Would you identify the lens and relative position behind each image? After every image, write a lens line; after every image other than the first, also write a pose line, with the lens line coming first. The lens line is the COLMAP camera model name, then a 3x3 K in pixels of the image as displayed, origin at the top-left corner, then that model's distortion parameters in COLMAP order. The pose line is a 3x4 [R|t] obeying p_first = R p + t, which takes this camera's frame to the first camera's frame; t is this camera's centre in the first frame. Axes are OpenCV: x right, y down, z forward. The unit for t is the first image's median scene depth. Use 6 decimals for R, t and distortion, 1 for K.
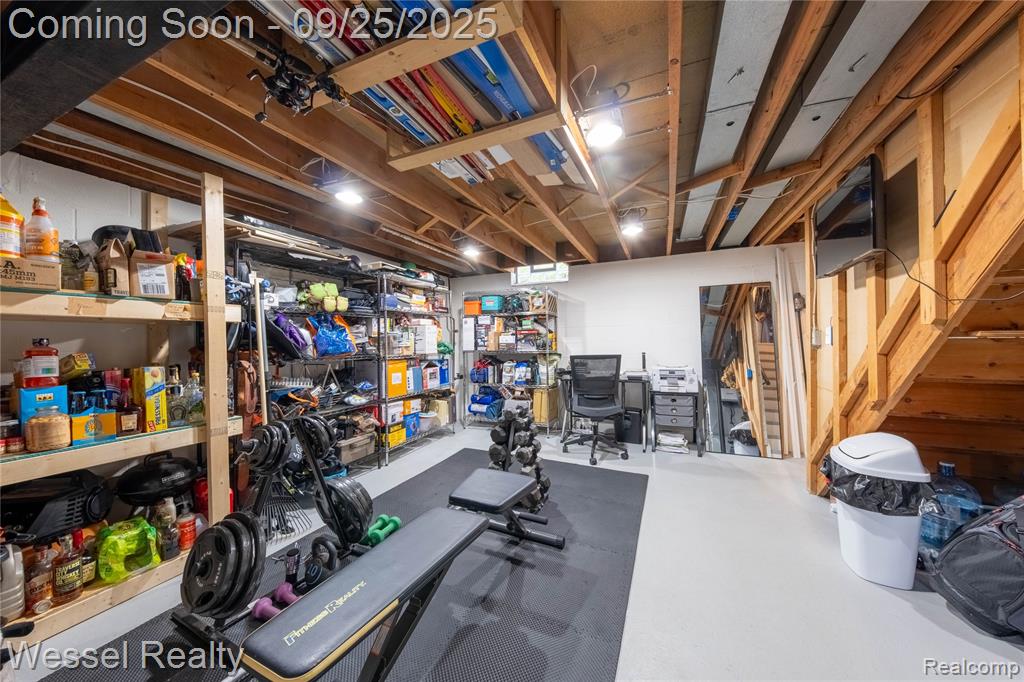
lens RADIAL K [[353.2, 0, 512.6], [0, 353.2, 336.8], [0, 0, 1]] dist [0.044782, -0.000021]
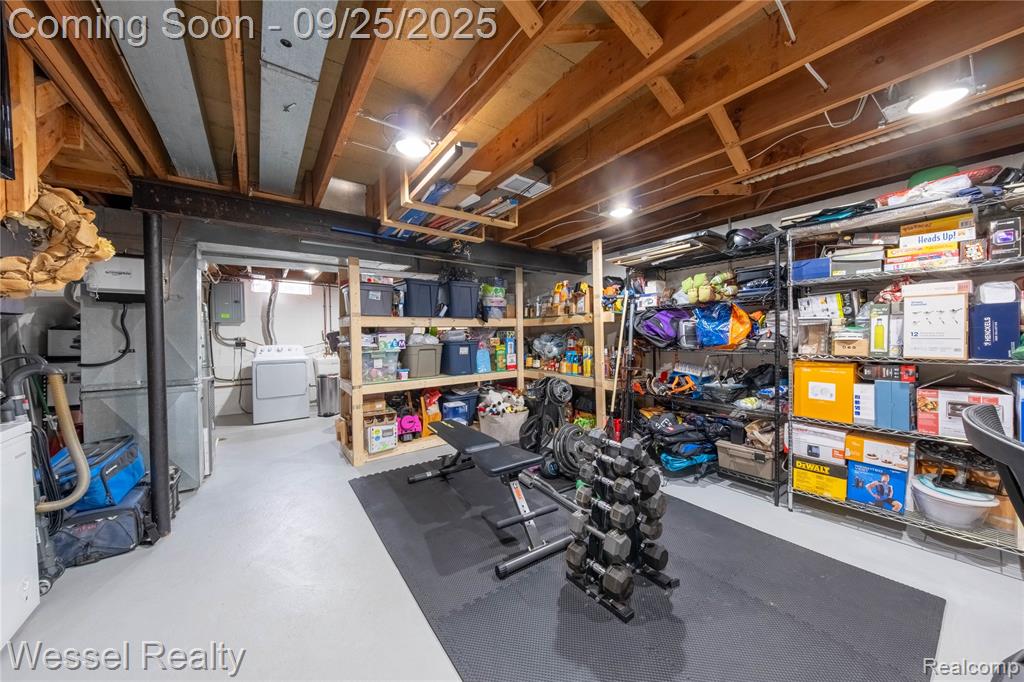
lens RADIAL K [[353.2, 0, 511.2], [0, 353.2, 344.3], [0, 0, 1]] dist [0.044782, -0.000021]
pose [[-0.497052, 0.034947, -0.867017, 0.507627], [0.023641, 0.999363, 0.026729, 0.003971], [0.867399, -0.007212, -0.497562, 0.856952]]
